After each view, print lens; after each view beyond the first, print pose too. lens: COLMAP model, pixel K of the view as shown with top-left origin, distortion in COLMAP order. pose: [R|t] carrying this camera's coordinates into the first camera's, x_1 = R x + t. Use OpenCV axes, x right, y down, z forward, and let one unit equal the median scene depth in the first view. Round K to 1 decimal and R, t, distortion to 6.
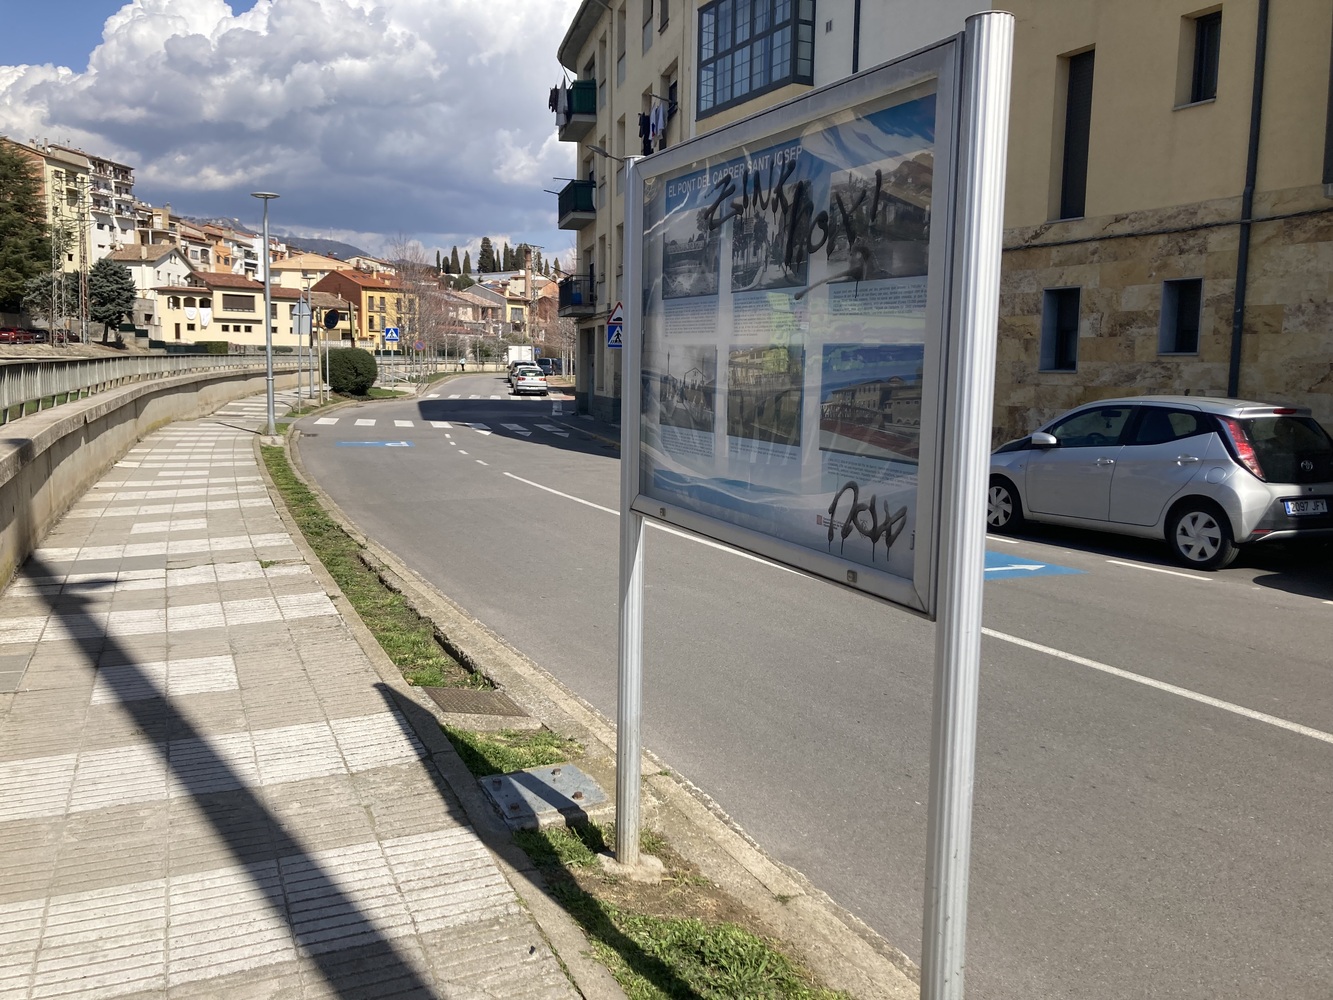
lens RADIAL K [[1089.5, 0, 656.9], [0, 1089.5, 493.5], [0, 0, 1]] dist [0.024924, -0.013401]
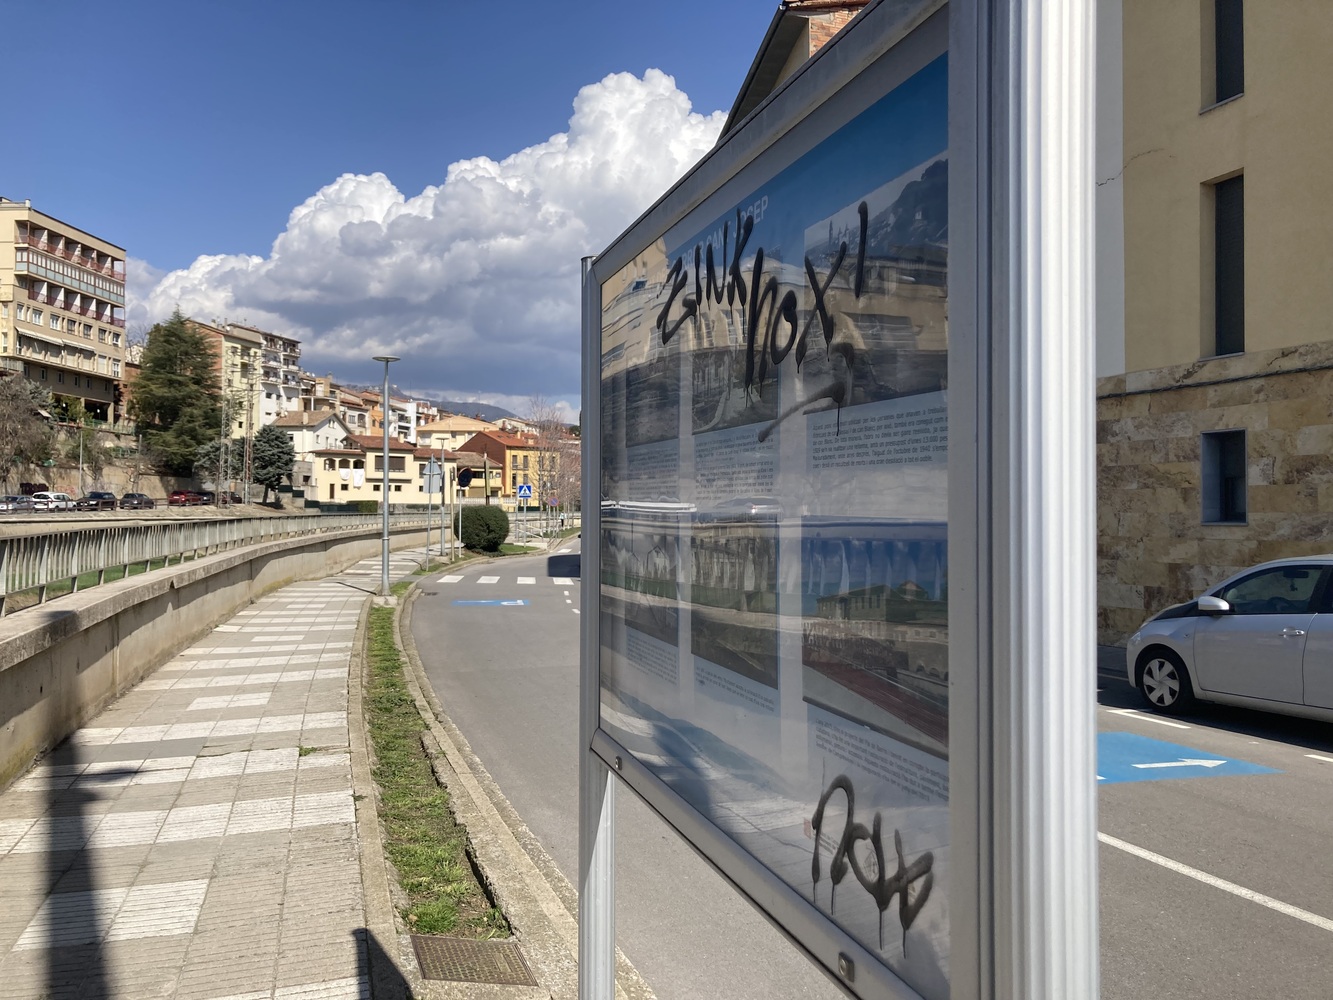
lens RADIAL K [[1084.1, 0, 667.9], [0, 1084.1, 495.4], [0, 0, 1]] dist [0.010315, 0.012824]
pose [[0.992466, -0.014055, -0.121708, 0.037350], [-0.002762, 0.990579, -0.136917, -0.017256], [0.122485, 0.136222, 0.983077, 0.105297]]
